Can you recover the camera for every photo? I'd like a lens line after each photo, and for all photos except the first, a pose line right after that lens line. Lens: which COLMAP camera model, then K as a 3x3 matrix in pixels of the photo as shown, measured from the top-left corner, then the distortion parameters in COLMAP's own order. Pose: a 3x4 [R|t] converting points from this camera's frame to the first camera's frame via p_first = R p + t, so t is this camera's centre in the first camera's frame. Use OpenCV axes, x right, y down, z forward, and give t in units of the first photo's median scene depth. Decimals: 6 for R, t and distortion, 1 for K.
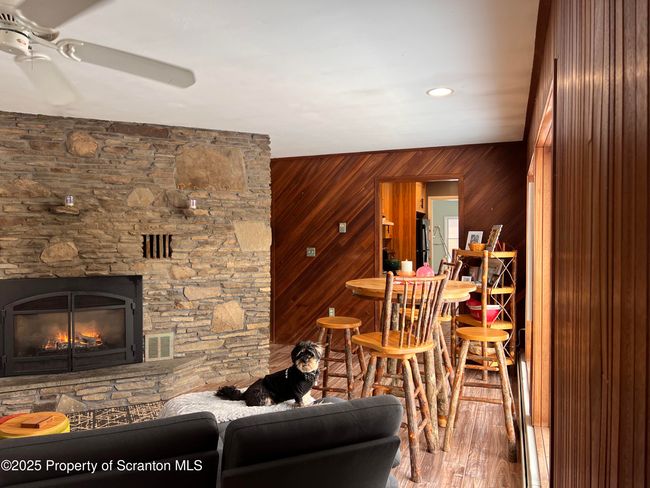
lens RADIAL K [[488.0, 0, 323.3], [0, 488.0, 245.4], [0, 0, 1]] dist [0.089750, -0.111452]
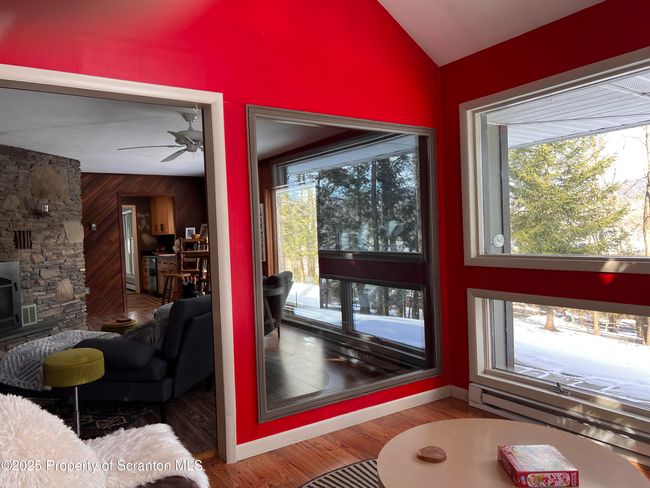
lens RADIAL K [[488.0, 0, 323.3], [0, 488.0, 245.4], [0, 0, 1]] dist [0.089750, -0.111452]
pose [[0.583491, -0.041180, 0.811075, -0.928679], [0.057723, 0.998291, 0.009159, 0.050921], [-0.810066, 0.041474, 0.584870, -0.425290]]
